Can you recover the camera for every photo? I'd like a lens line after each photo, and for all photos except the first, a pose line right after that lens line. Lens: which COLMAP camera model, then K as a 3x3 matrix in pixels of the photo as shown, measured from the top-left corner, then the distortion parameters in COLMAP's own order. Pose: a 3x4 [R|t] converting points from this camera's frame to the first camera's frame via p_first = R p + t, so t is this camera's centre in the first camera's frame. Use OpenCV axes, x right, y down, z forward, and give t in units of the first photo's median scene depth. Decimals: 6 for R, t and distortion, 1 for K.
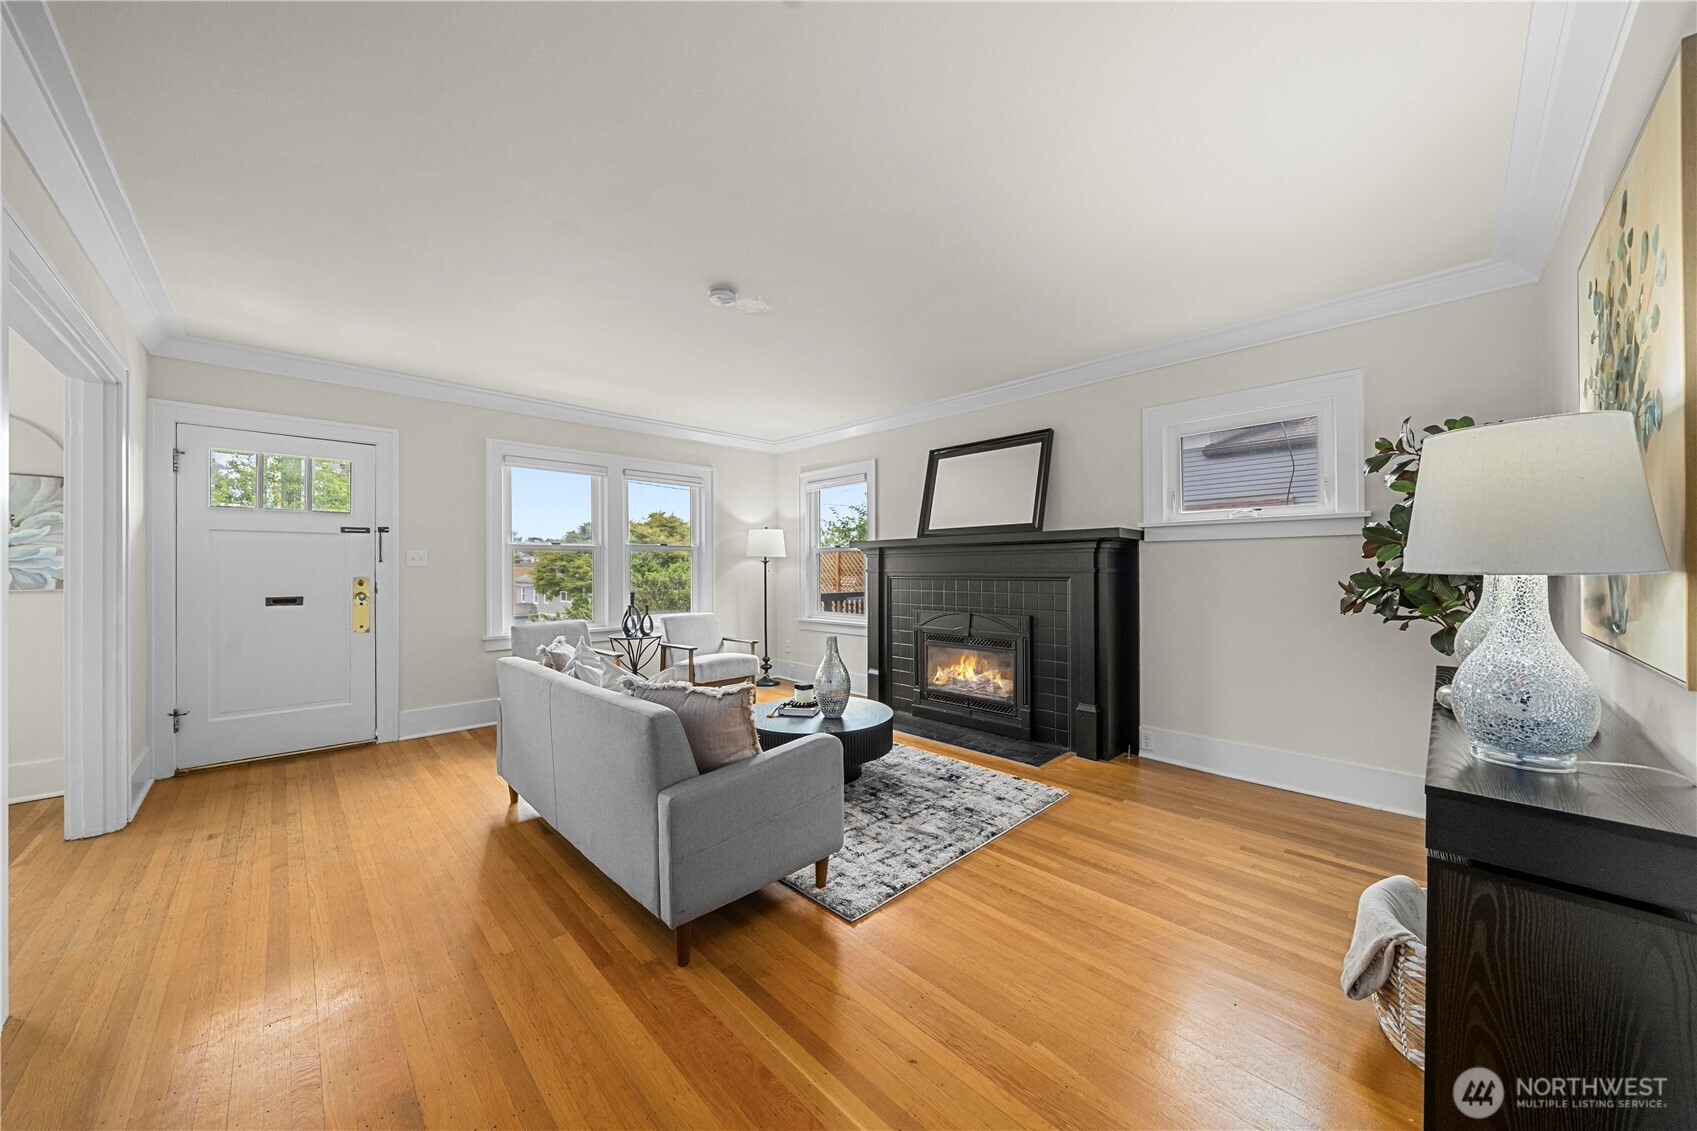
lens RADIAL K [[597.5, 0, 833.5], [0, 597.5, 564.0], [0, 0, 1]] dist [-0.002705, 0.000101]
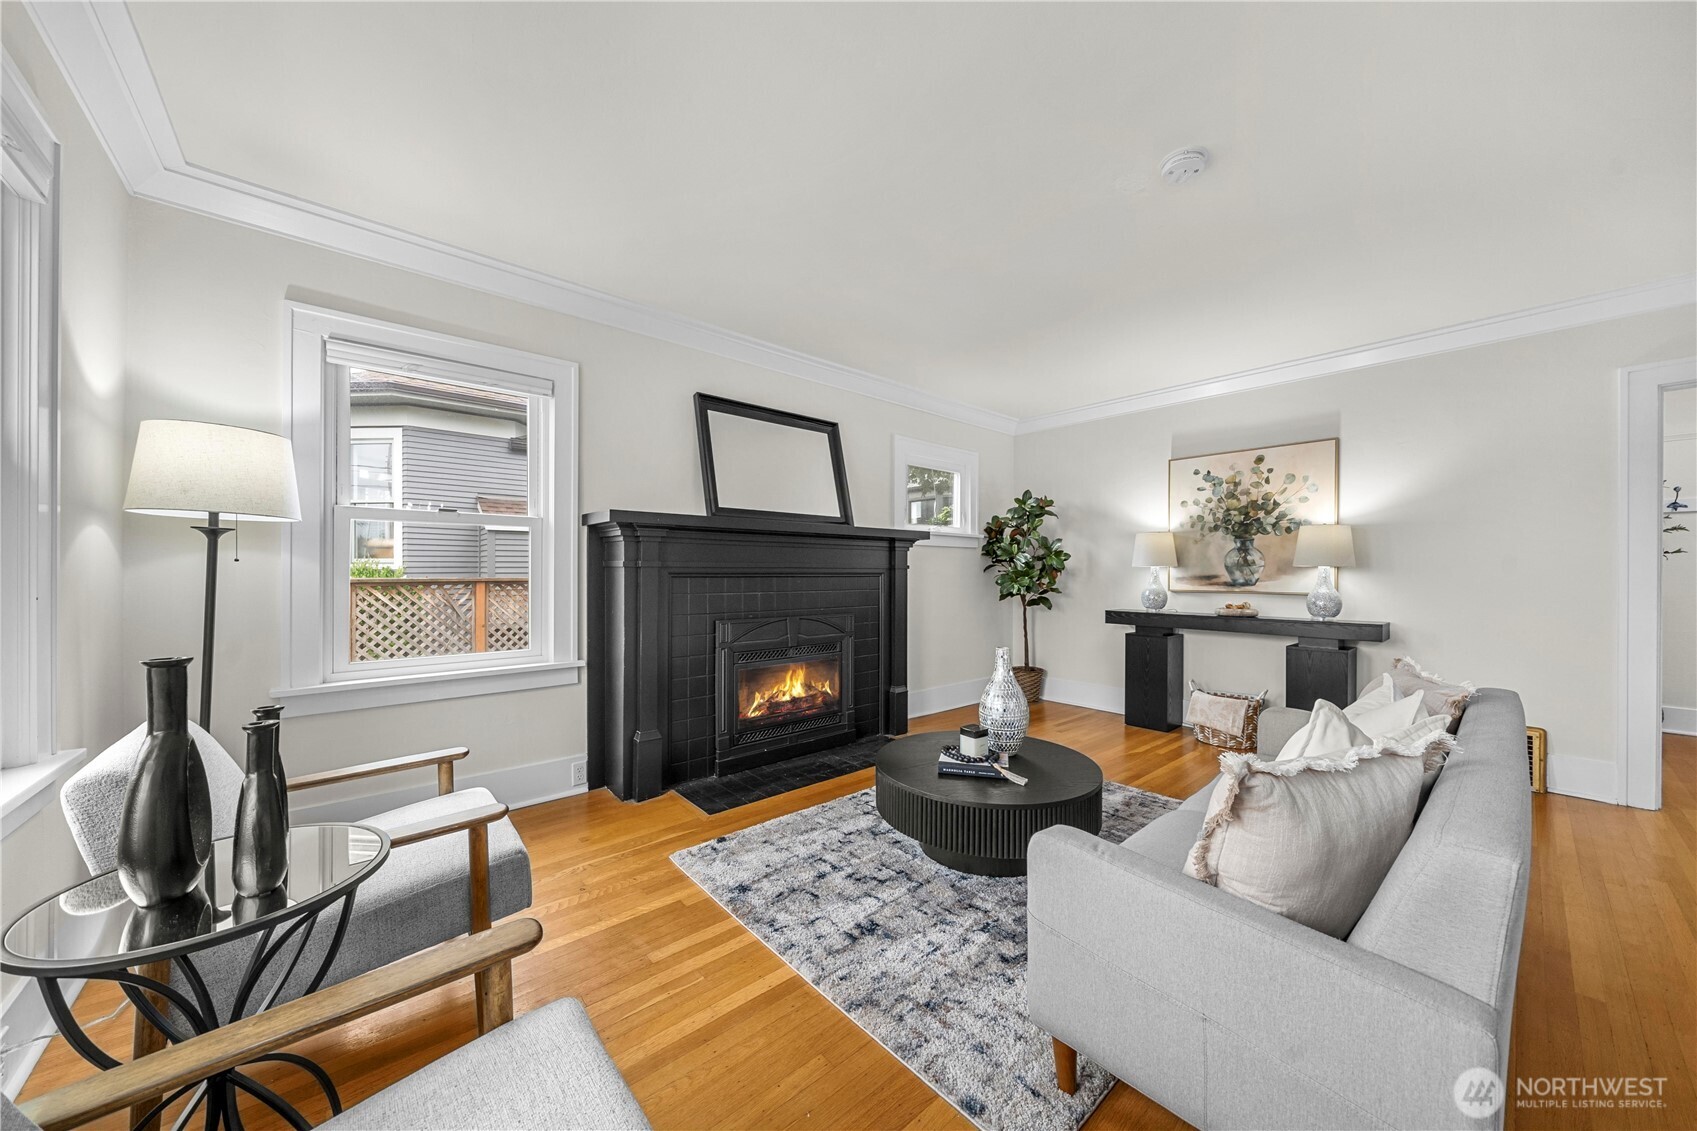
lens RADIAL K [[597.5, 0, 846.1], [0, 597.5, 569.4], [0, 0, 1]] dist [-0.002705, 0.000101]
pose [[0.028685, 0.006047, 0.999570, -0.612336], [-0.011020, 0.999923, -0.005733, 0.020618], [-0.999528, -0.010850, 0.028749, 0.940602]]
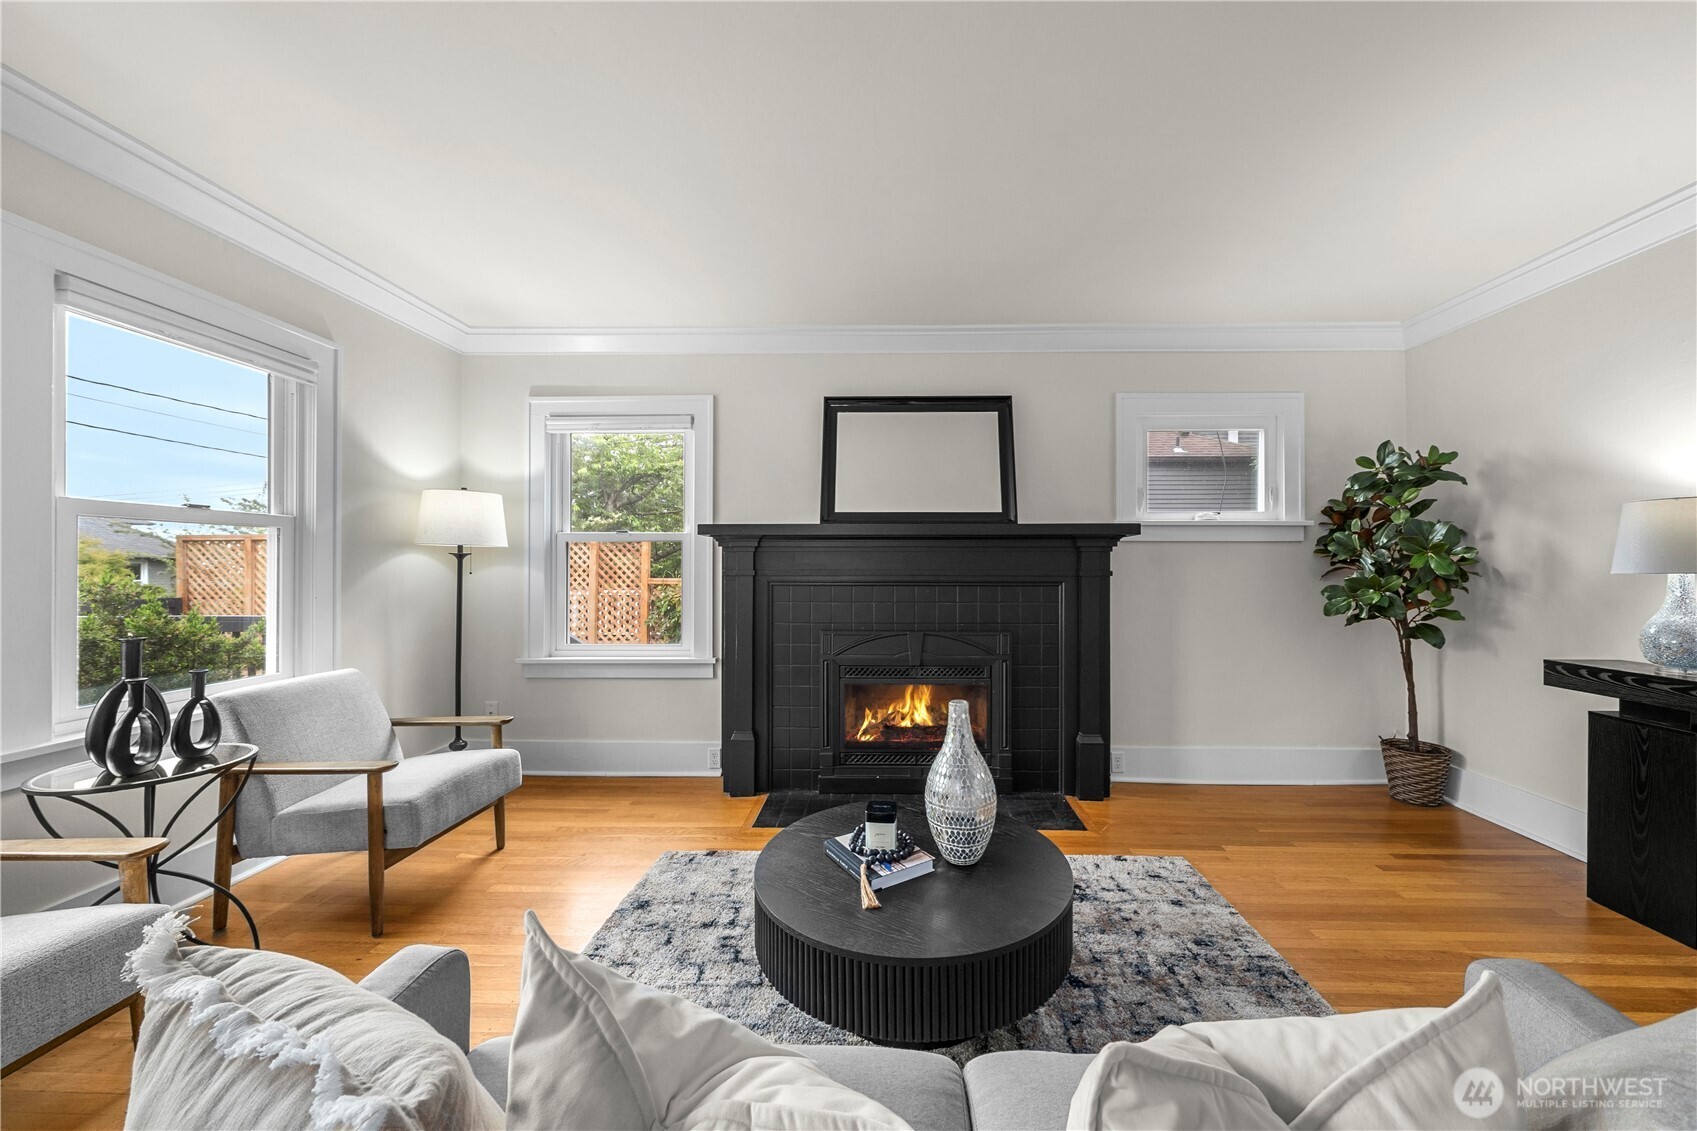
lens RADIAL K [[597.5, 0, 860.4], [0, 597.5, 573.2], [0, 0, 1]] dist [-0.002705, 0.000101]
pose [[0.700554, 0.000503, 0.713599, -0.344488], [-0.008303, 0.999938, 0.007446, 0.006565], [-0.713551, -0.011142, 0.700515, 0.572559]]
